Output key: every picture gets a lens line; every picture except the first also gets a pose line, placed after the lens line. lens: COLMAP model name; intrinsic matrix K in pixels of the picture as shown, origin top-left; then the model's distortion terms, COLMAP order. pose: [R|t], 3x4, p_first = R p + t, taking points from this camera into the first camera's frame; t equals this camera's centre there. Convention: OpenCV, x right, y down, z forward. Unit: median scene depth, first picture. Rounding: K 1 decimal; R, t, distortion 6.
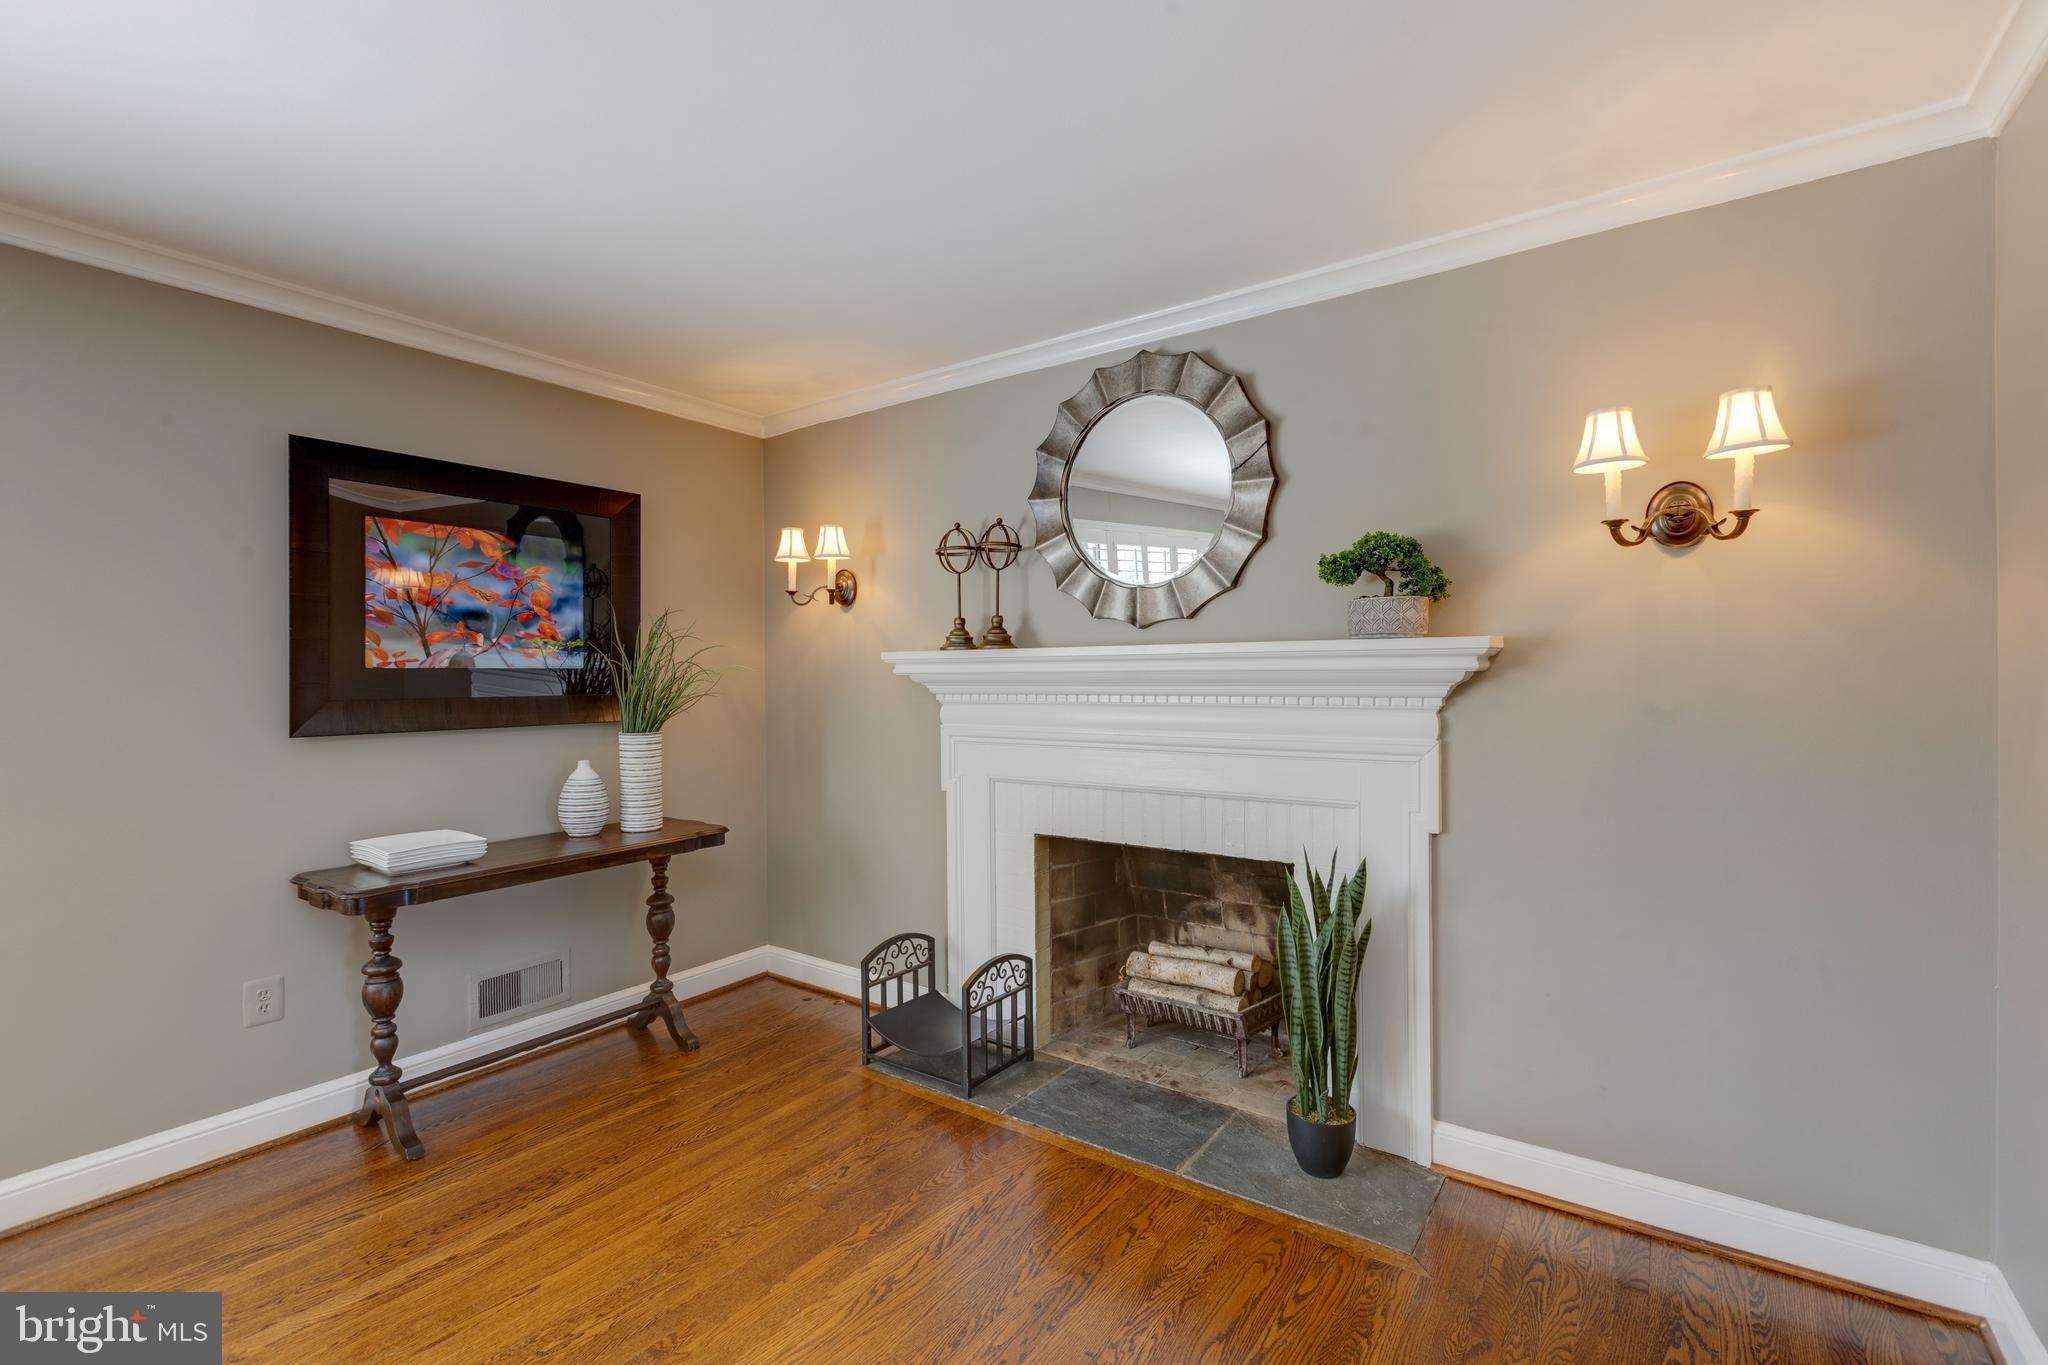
lens RADIAL K [[908.3, 0, 1021.0], [0, 908.3, 681.2], [0, 0, 1]] dist [0.002465, -0.001449]
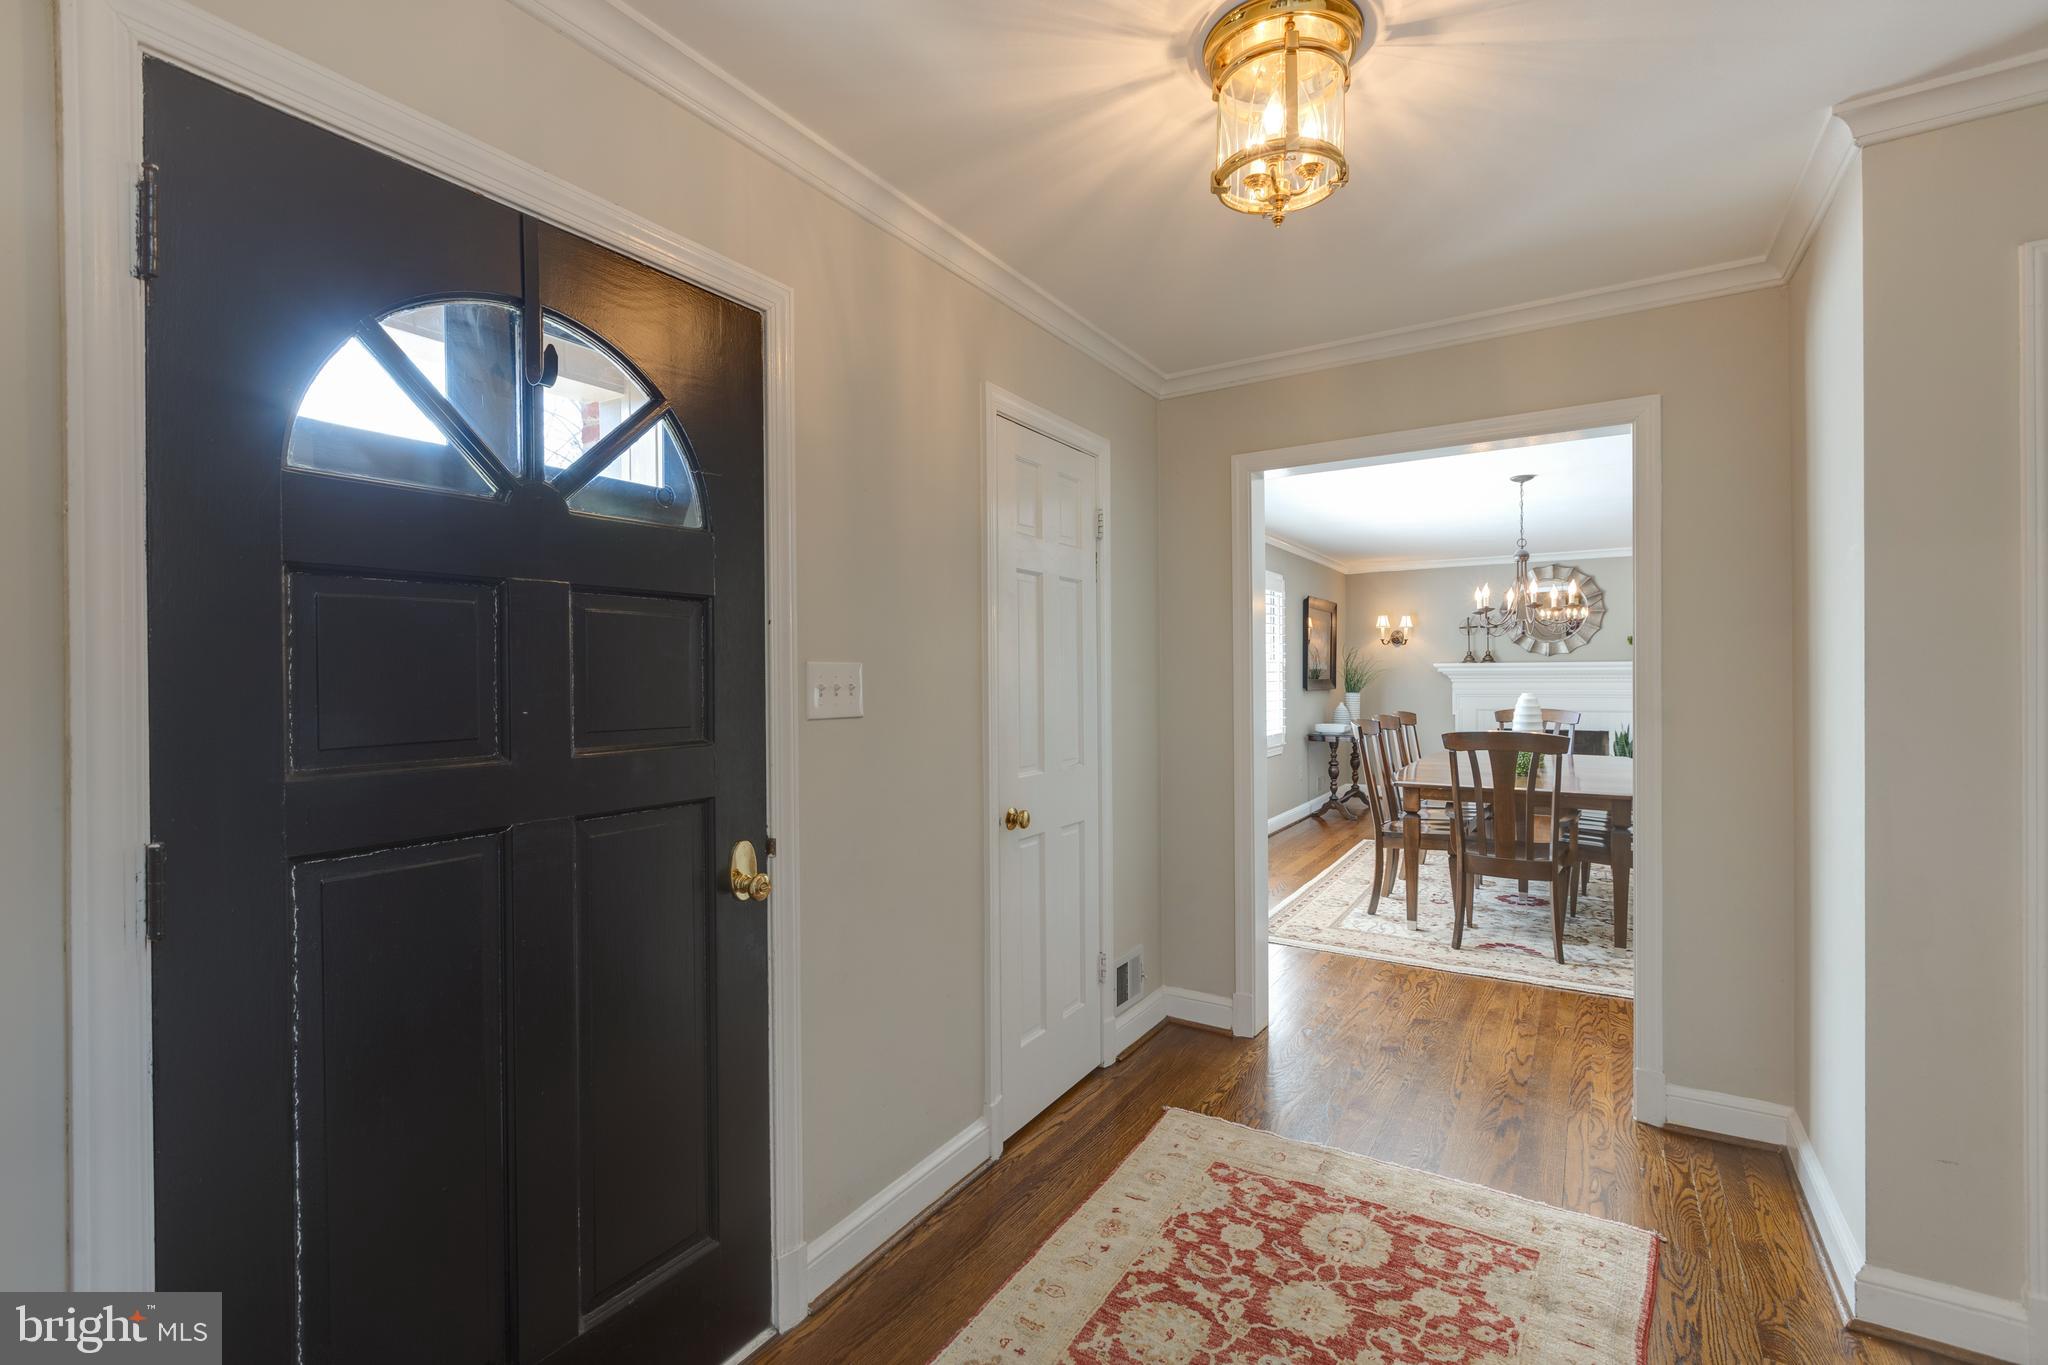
lens RADIAL K [[908.3, 0, 1006.6], [0, 908.3, 686.1], [0, 0, 1]] dist [0.002465, -0.001449]
pose [[0.999470, -0.000447, 0.032541, -1.945183], [0.000272, 0.999985, 0.005393, 0.027139], [-0.032543, -0.005382, 0.999456, -2.143062]]
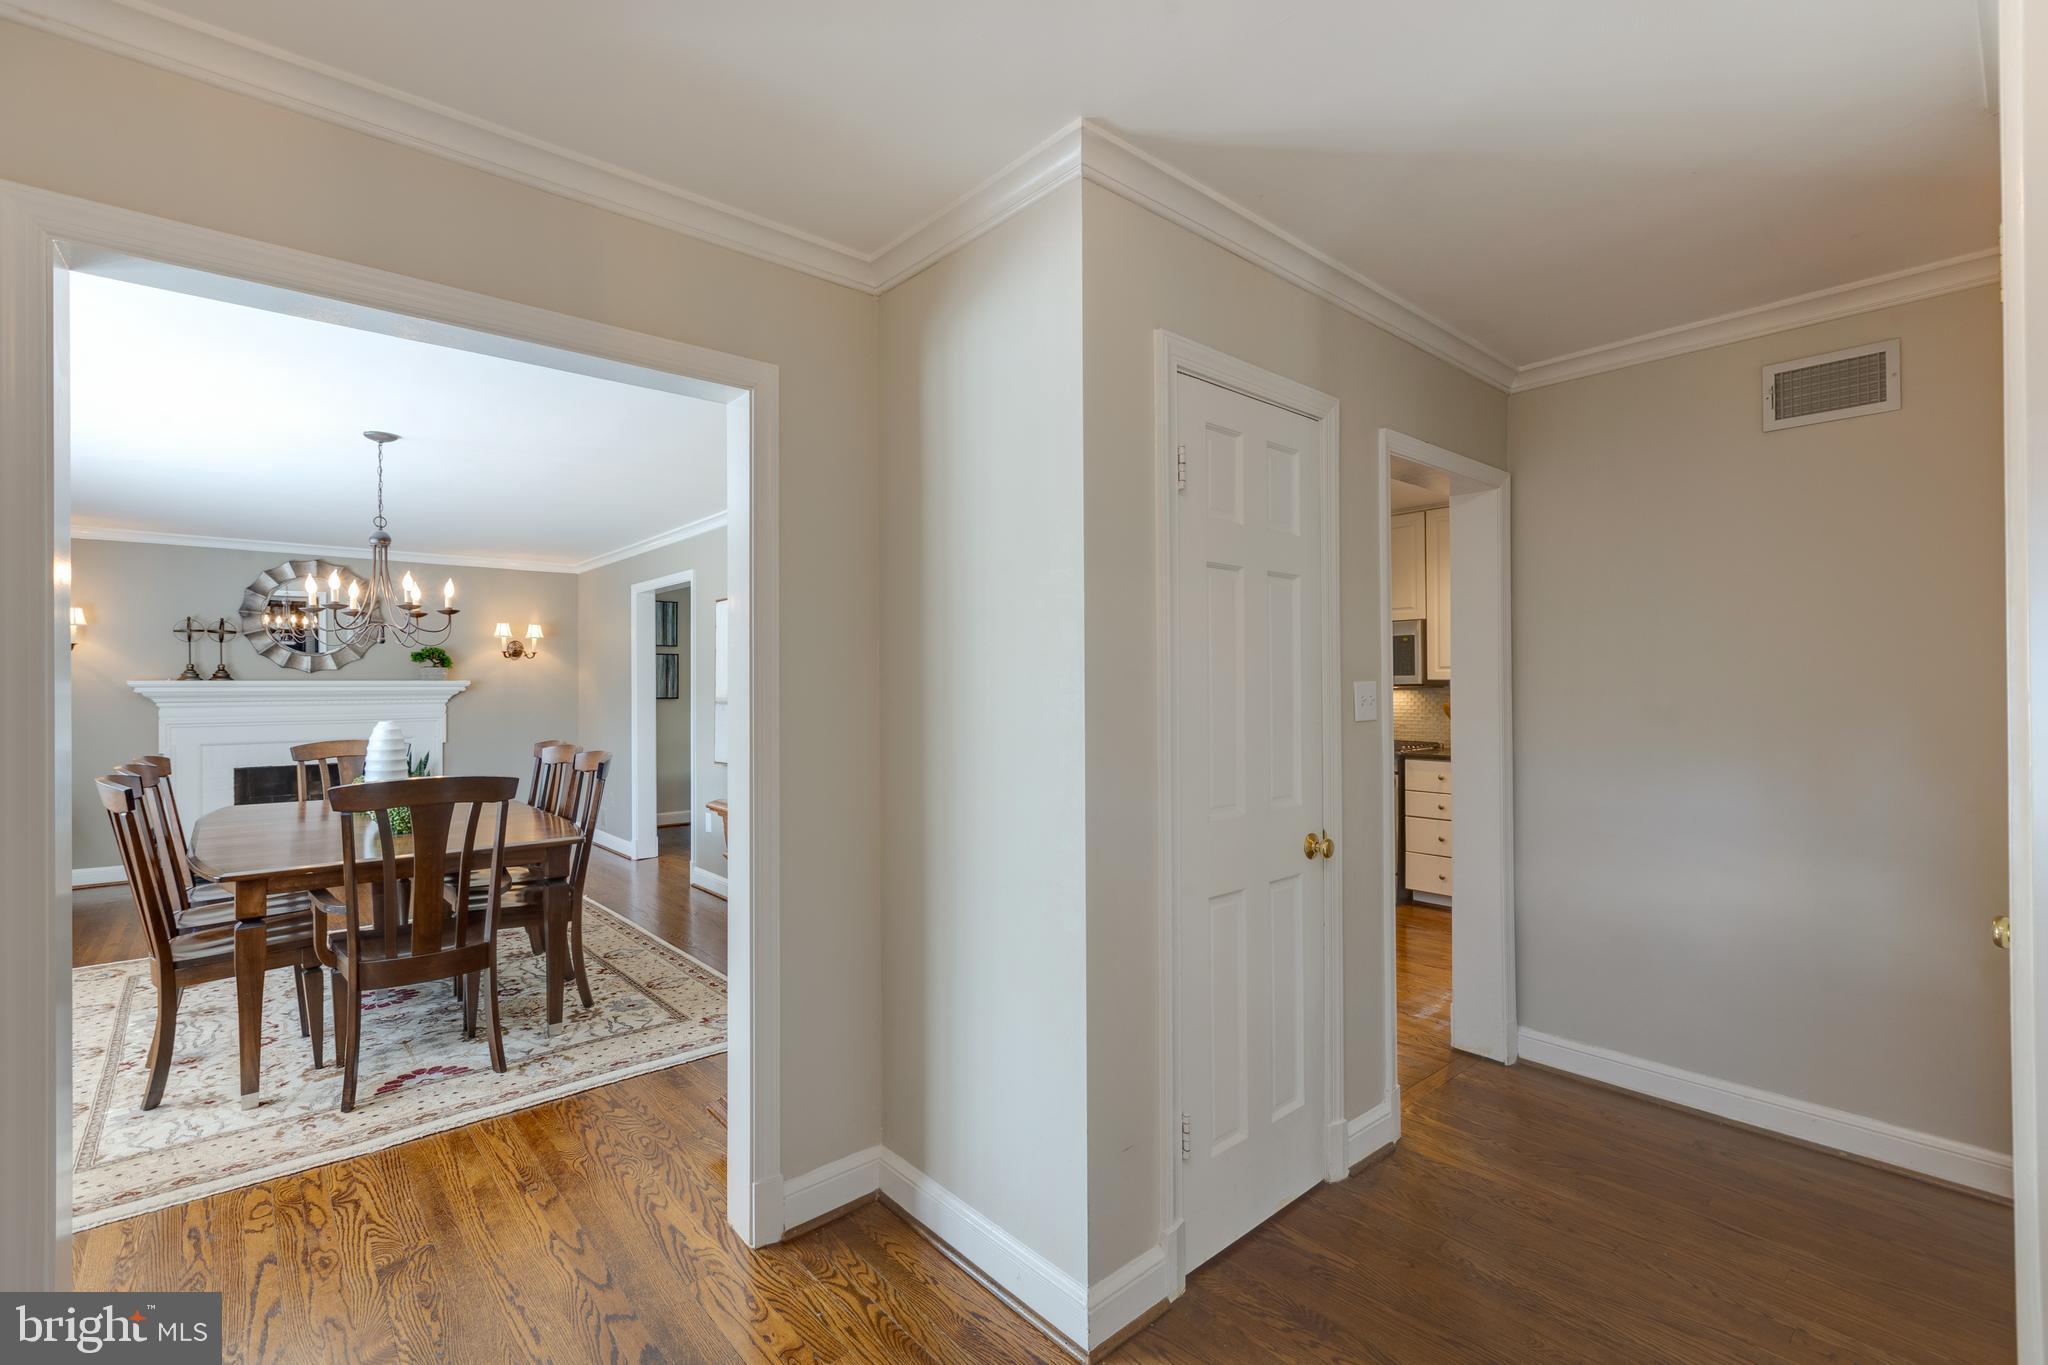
lens RADIAL K [[908.3, 0, 1029.3], [0, 908.3, 675.9], [0, 0, 1]] dist [0.002465, -0.001449]
pose [[0.233184, 0.018284, 0.972261, -1.958683], [0.009920, 0.999726, -0.021179, 0.021068], [-0.972382, 0.014583, 0.232938, -1.562040]]
